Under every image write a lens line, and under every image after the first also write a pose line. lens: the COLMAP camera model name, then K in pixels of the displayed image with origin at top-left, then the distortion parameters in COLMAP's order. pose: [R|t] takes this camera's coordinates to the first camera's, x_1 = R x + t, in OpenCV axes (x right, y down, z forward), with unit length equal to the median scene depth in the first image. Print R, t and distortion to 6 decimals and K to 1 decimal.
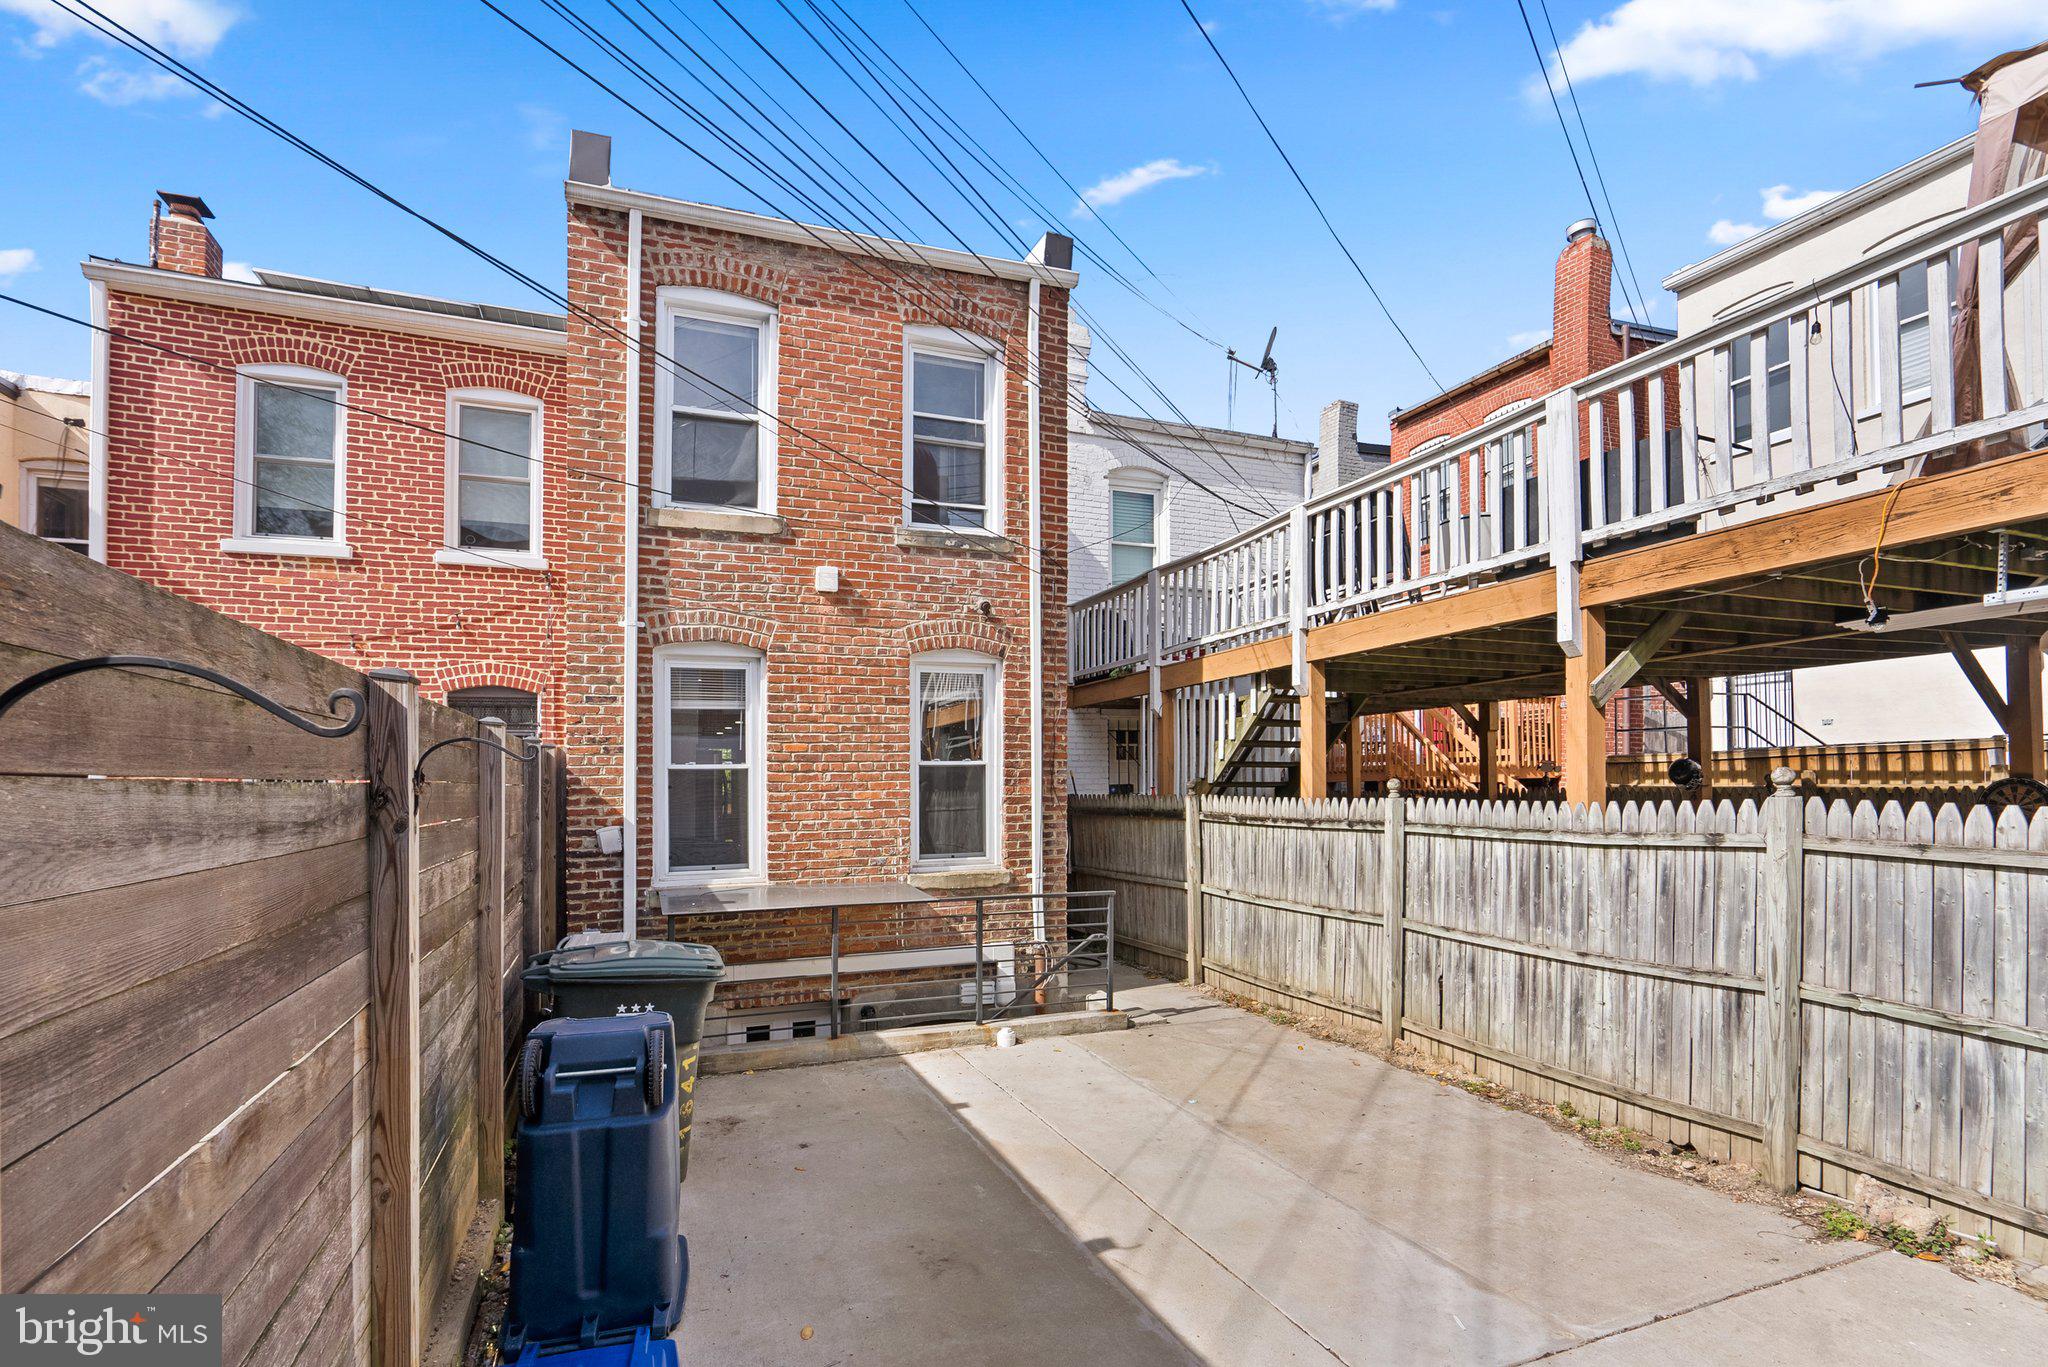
lens RADIAL K [[964.6, 0, 1021.5], [0, 964.6, 781.1], [0, 0, 1]] dist [0.000503, 0.000633]
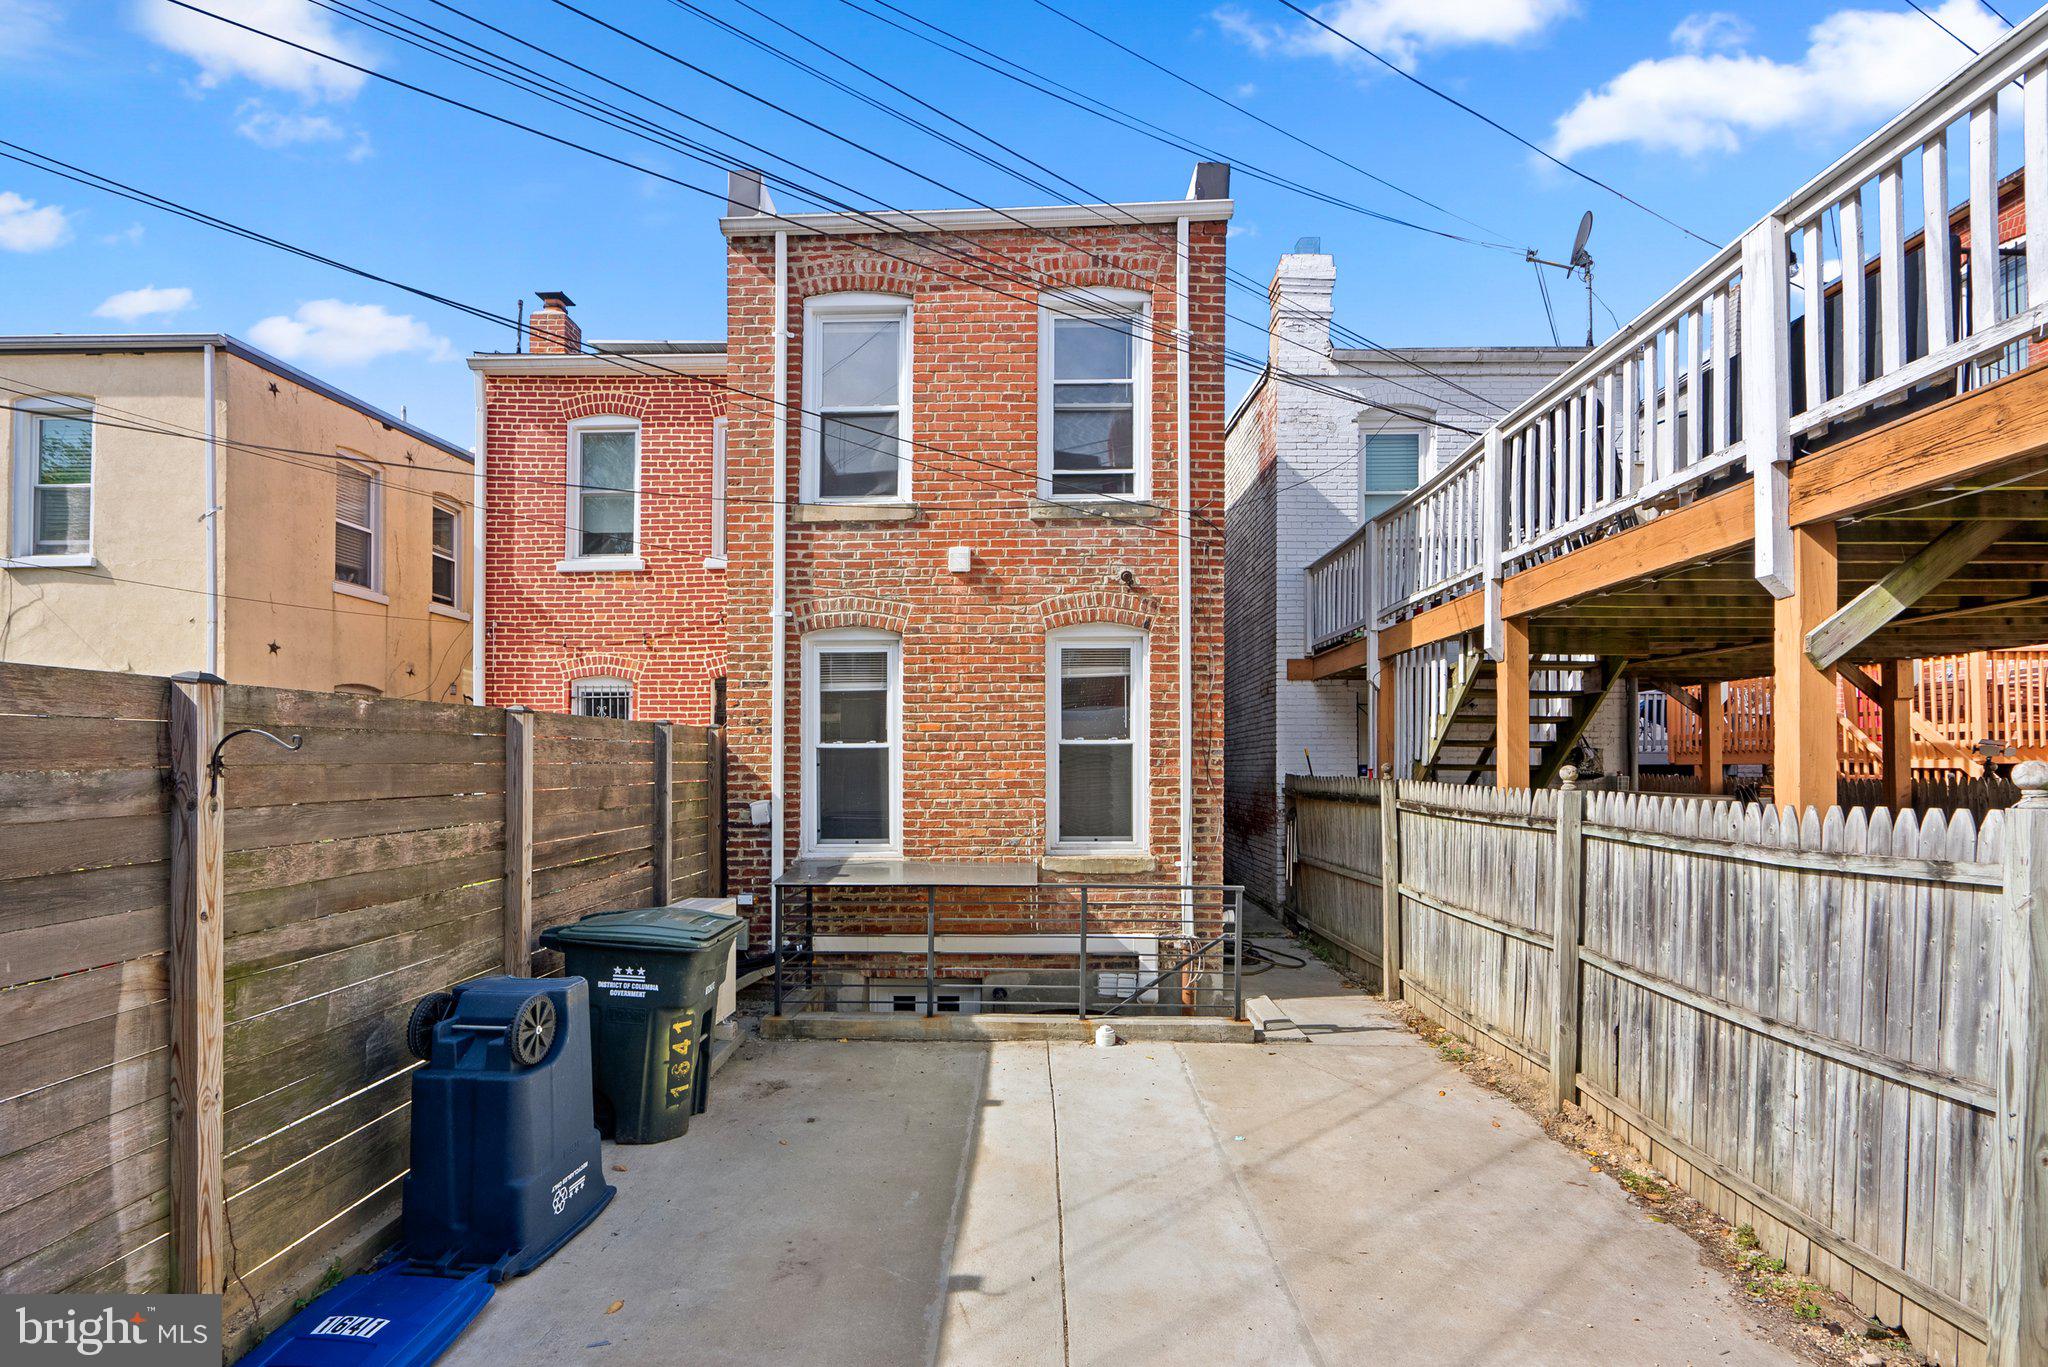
lens RADIAL K [[956.3, 0, 1021.5], [0, 956.3, 757.3], [0, 0, 1]] dist [-0.001603, 0.000126]
pose [[0.921441, 0.009052, -0.388414, 0.260527], [-0.007715, 0.999958, 0.005002, -0.008869], [0.388443, -0.001613, 0.921471, 0.111085]]
